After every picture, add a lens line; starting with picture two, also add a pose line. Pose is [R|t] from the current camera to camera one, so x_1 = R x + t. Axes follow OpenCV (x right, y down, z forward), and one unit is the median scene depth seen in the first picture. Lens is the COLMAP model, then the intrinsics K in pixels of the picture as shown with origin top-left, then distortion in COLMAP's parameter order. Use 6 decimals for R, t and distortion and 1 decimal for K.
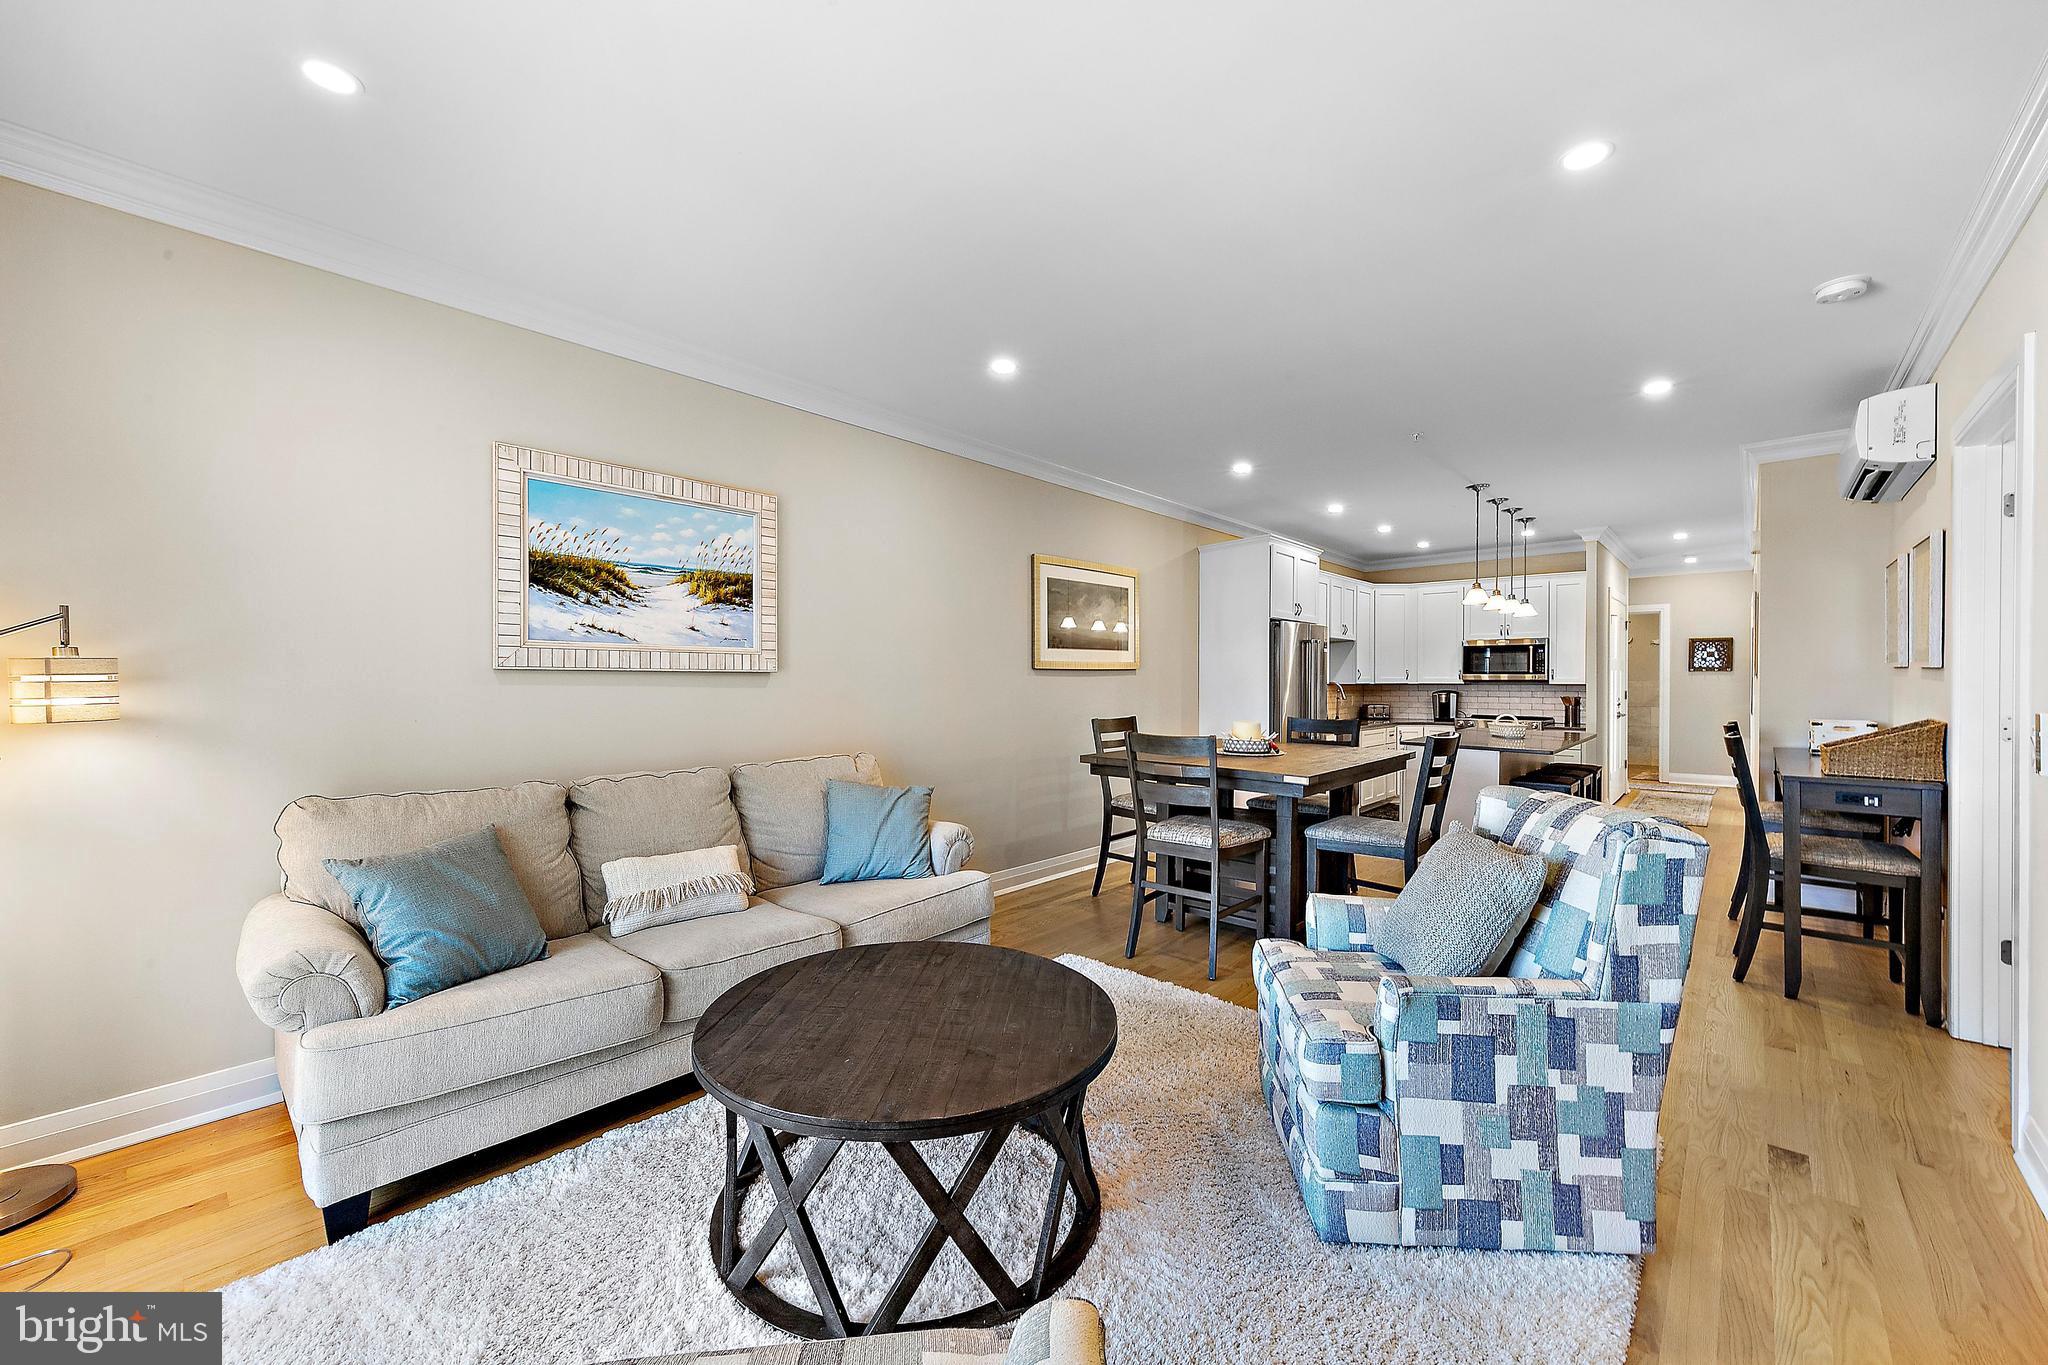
lens RADIAL K [[795.7, 0, 1020.0], [0, 795.7, 684.1], [0, 0, 1]] dist [-0.008725, 0.005133]
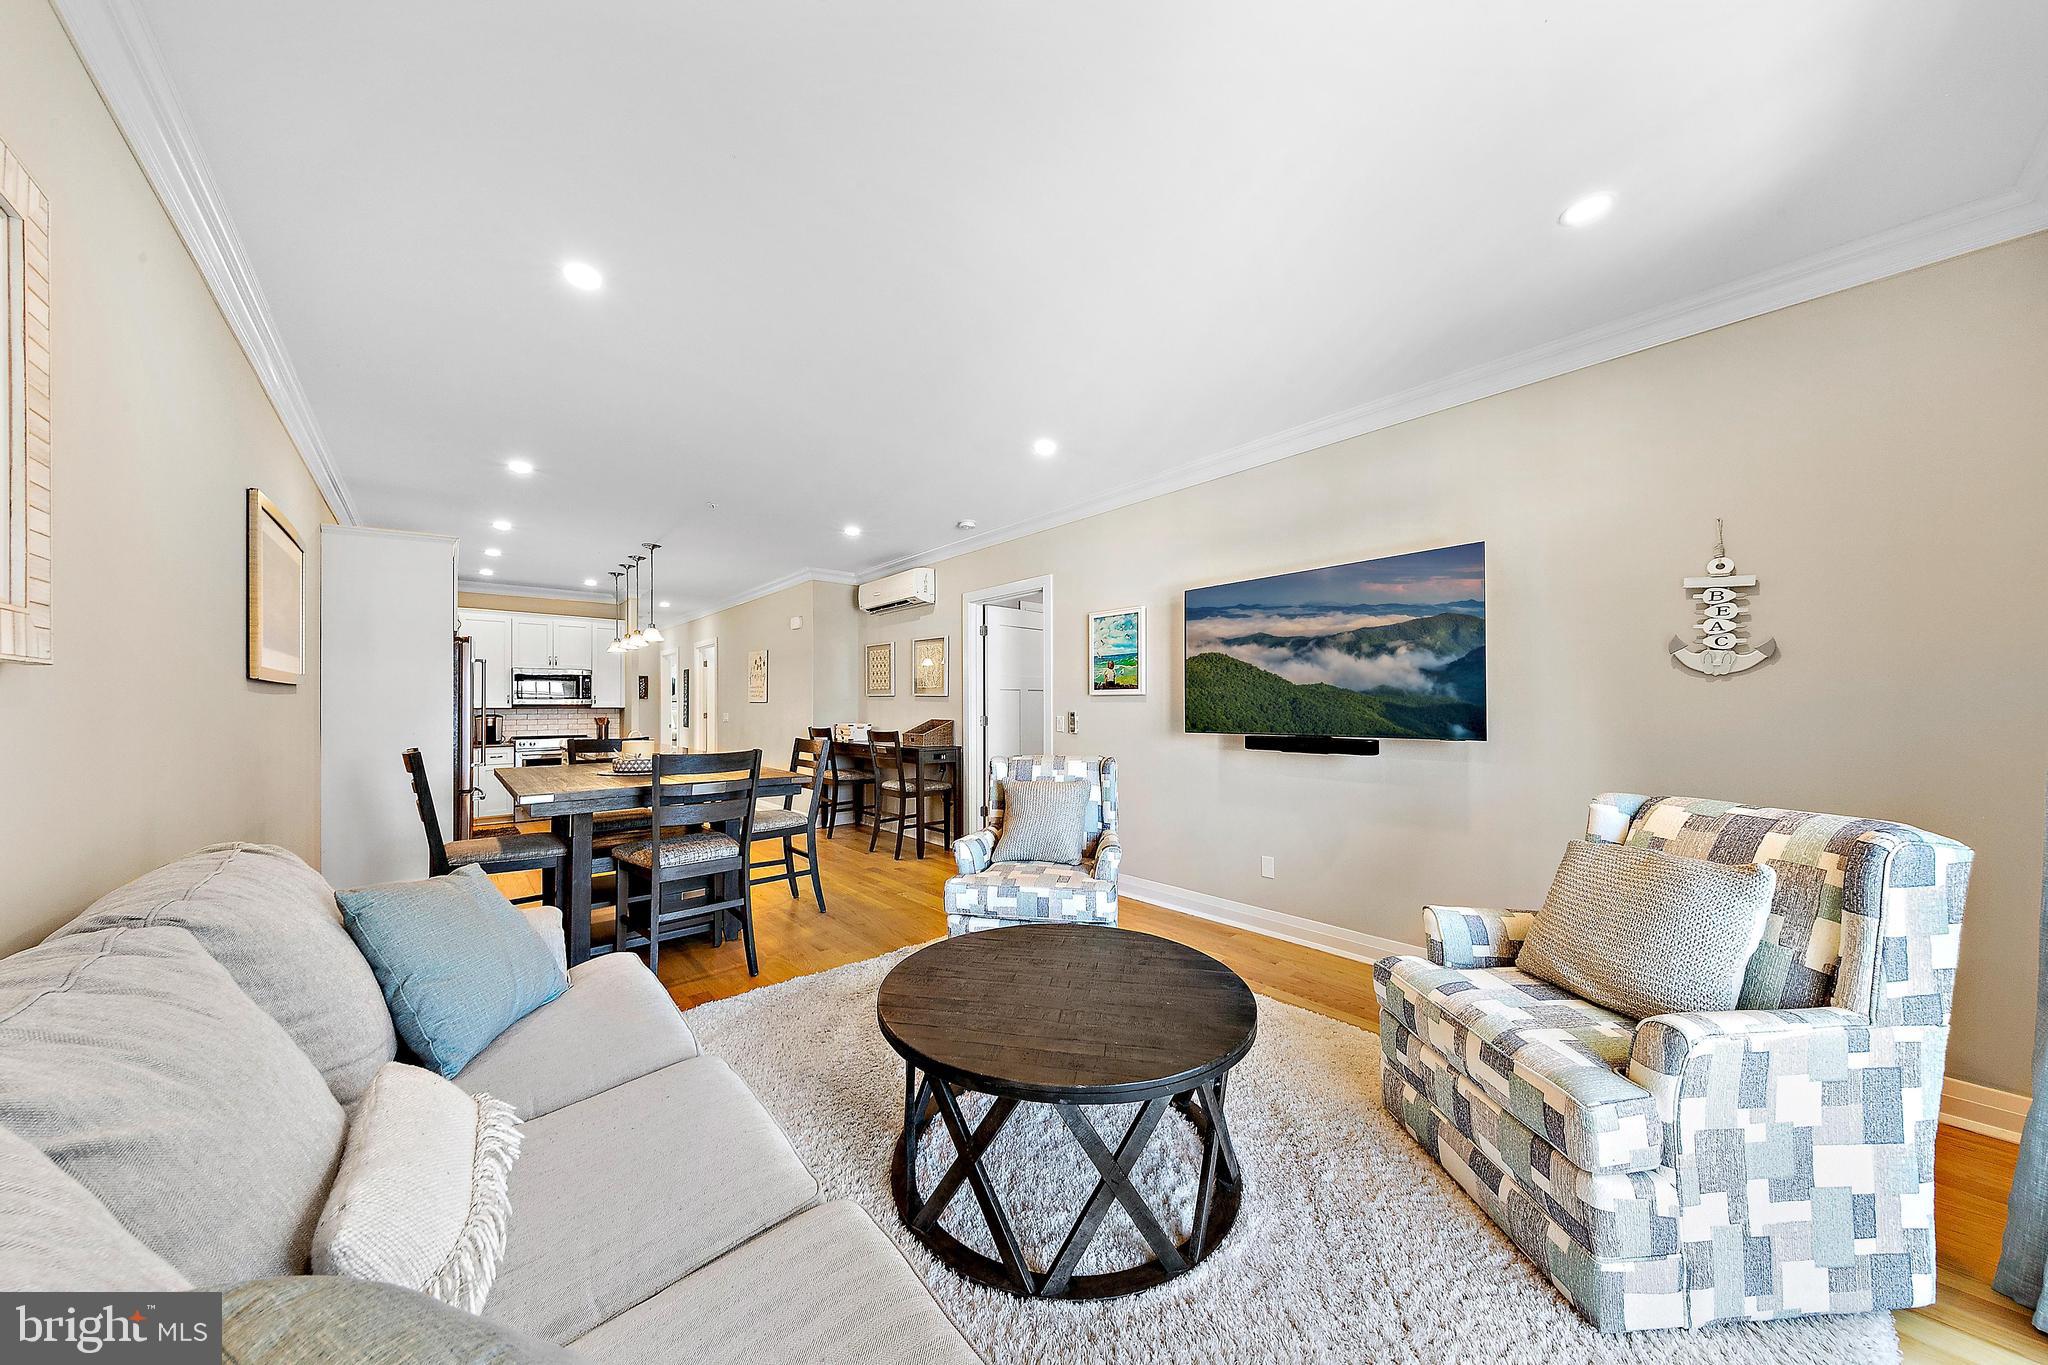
lens RADIAL K [[643.7, 0, 1024.3], [0, 643.7, 705.4], [0, 0, 1]] dist [0.000350, -0.000070]
pose [[0.098605, 0.001330, 0.995126, -0.429593], [0.008573, 0.999961, -0.002186, 0.007009], [-0.995090, 0.008746, 0.098589, 0.394236]]
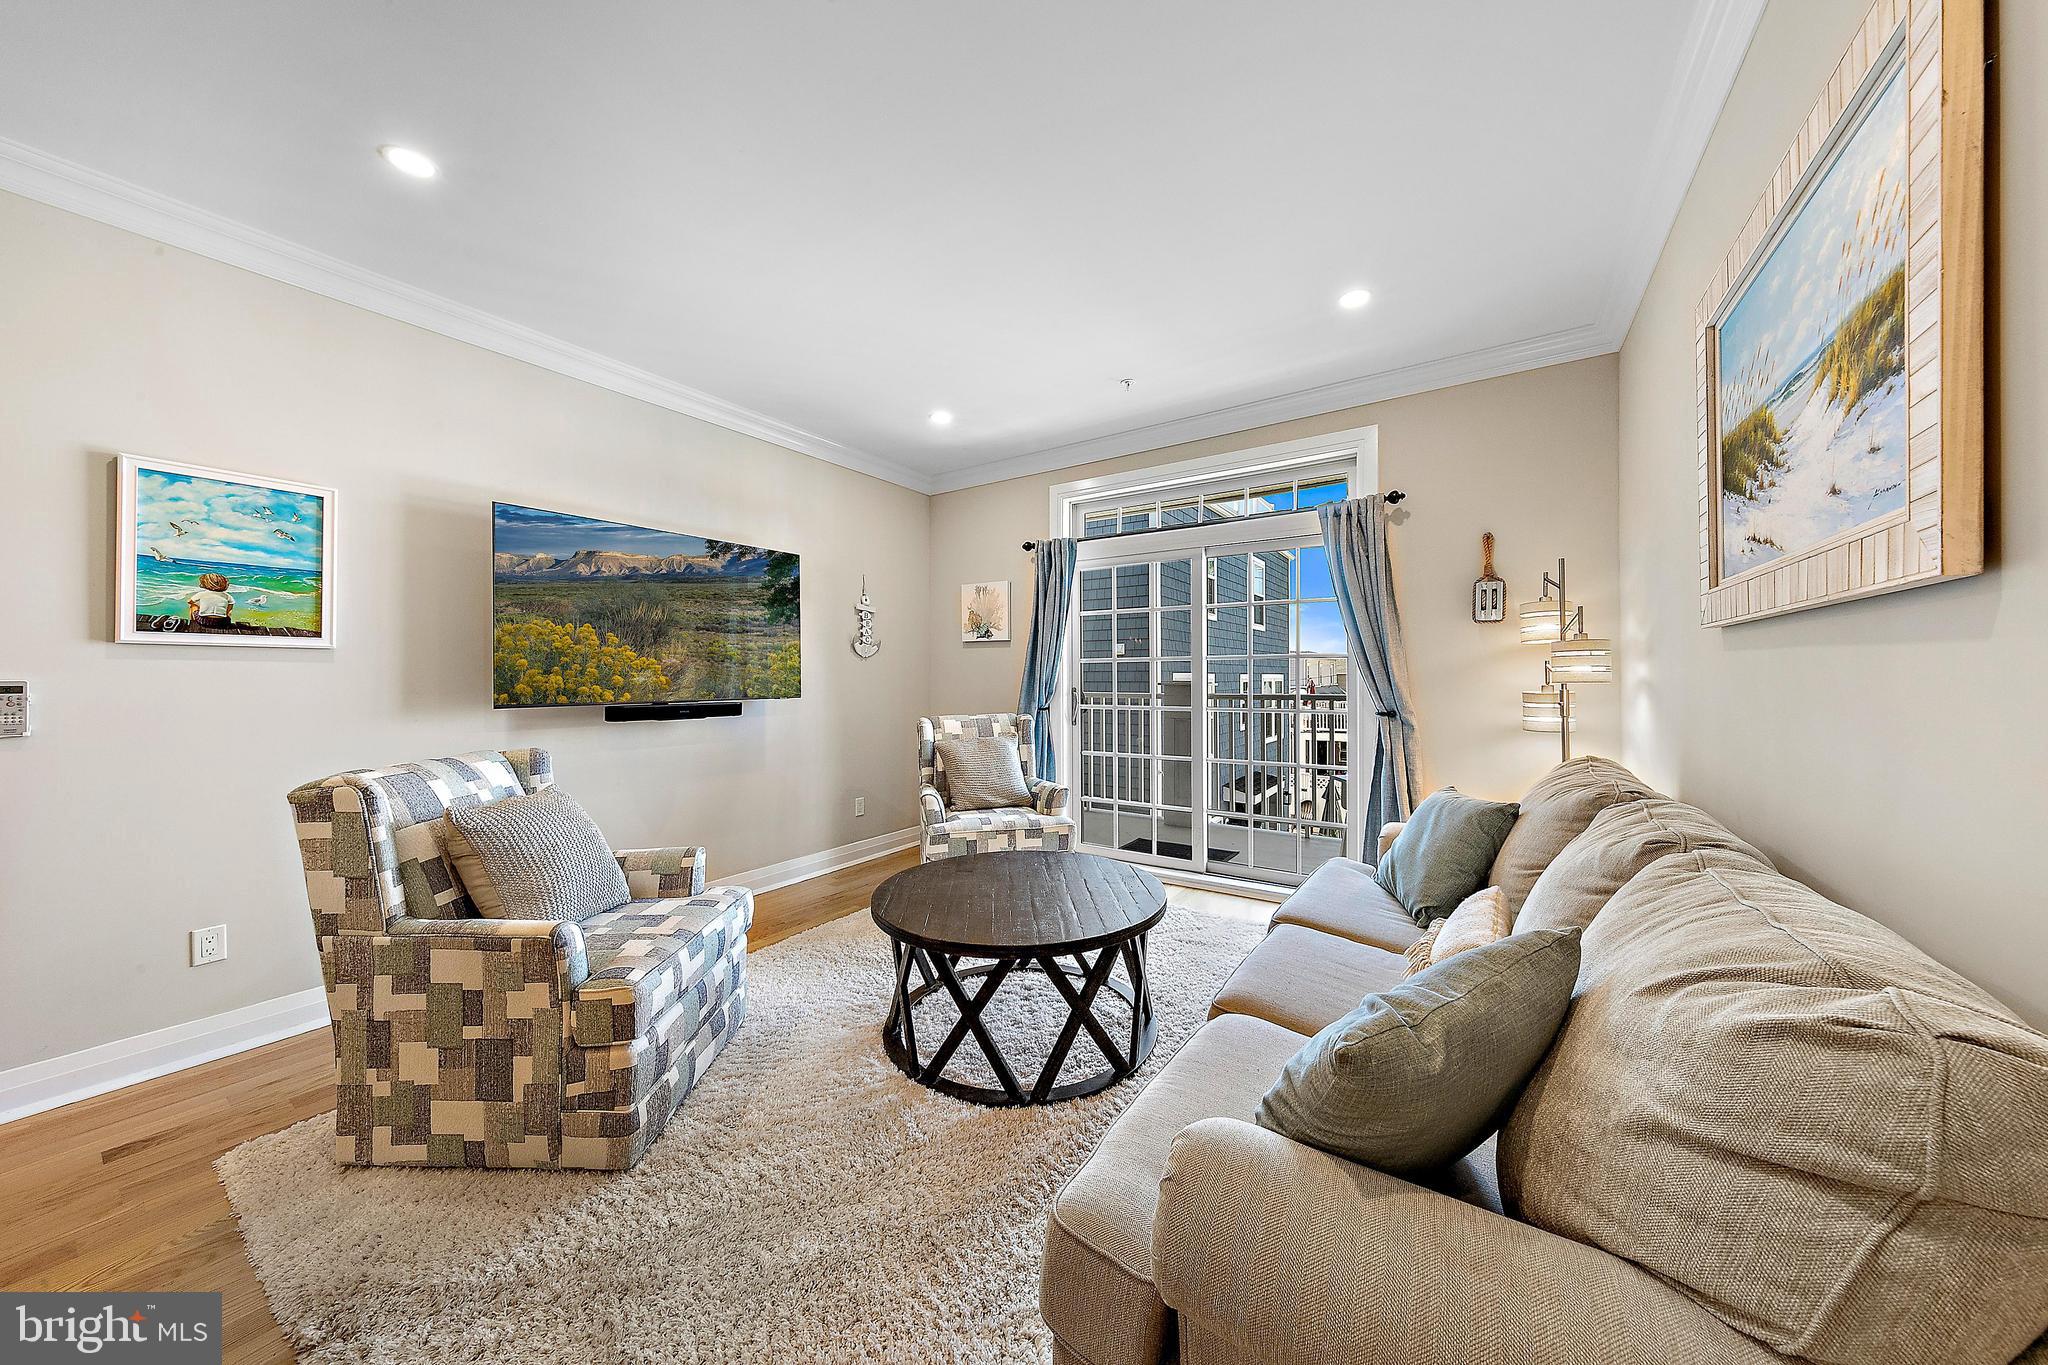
lens RADIAL K [[672.3, 0, 1033.2], [0, 672.3, 674.4], [0, 0, 1]] dist [0.004800, -0.000126]
pose [[-0.988982, 0.001218, -0.148030, 0.008444], [0.001352, 0.999999, -0.000808, 0.012301], [0.148029, -0.001000, -0.988983, 0.896168]]
